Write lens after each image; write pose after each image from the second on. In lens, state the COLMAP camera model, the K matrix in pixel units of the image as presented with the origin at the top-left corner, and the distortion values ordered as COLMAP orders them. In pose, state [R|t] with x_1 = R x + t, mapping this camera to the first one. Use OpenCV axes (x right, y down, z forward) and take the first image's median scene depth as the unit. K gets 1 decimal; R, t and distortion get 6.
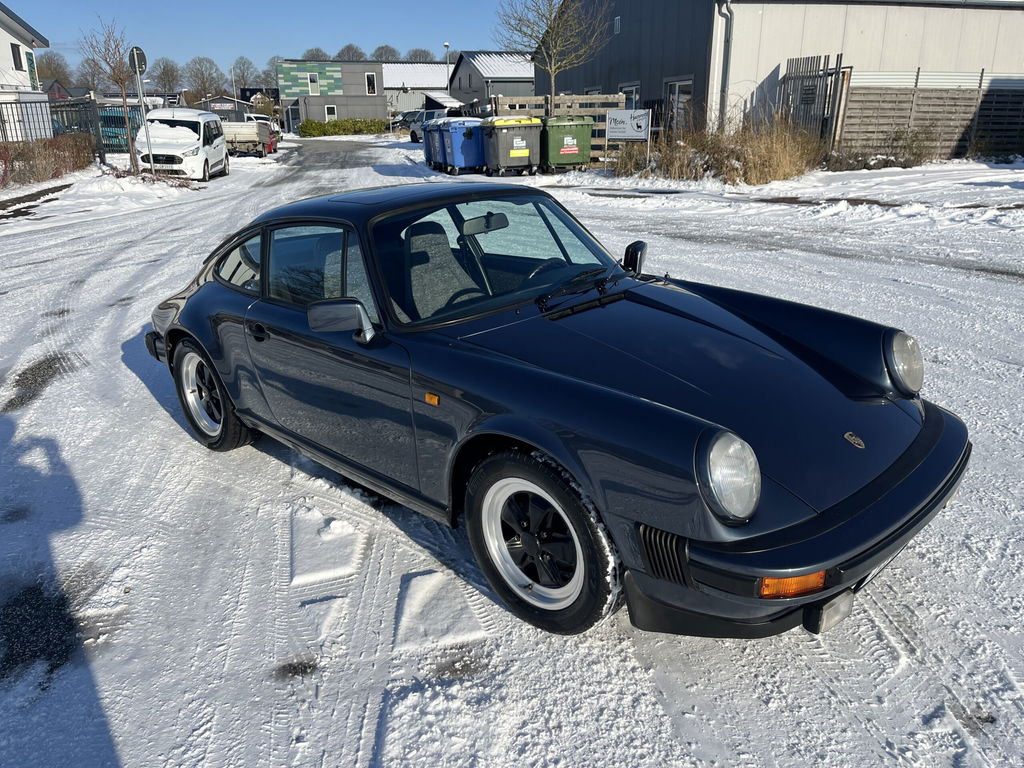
lens RADIAL K [[760.6, 0, 516.2], [0, 760.6, 386.8], [0, 0, 1]] dist [0.080352, -0.109011]
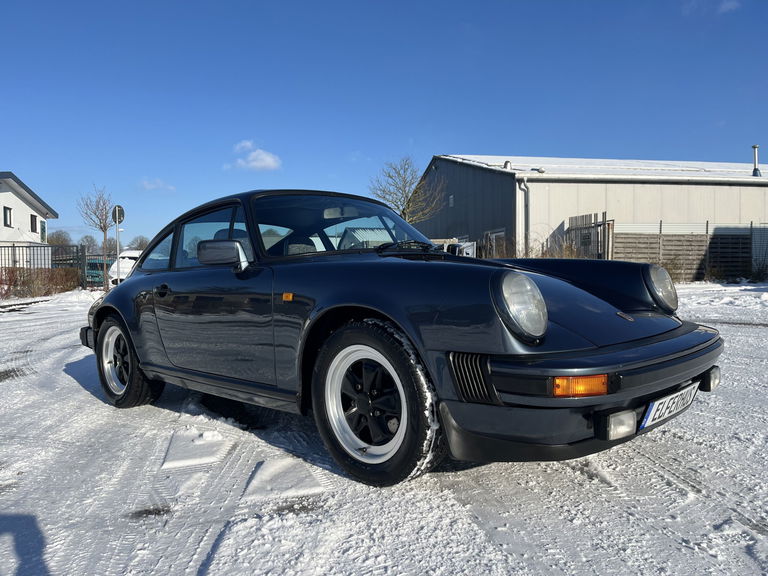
lens RADIAL K [[570.5, 0, 387.1], [0, 570.5, 290.1], [0, 0, 1]] dist [0.080352, -0.109011]
pose [[0.999986, -0.000860, 0.005297, 0.049969], [0.002381, 0.955716, -0.294282, 0.296158], [-0.004809, 0.294290, 0.955704, 0.099673]]
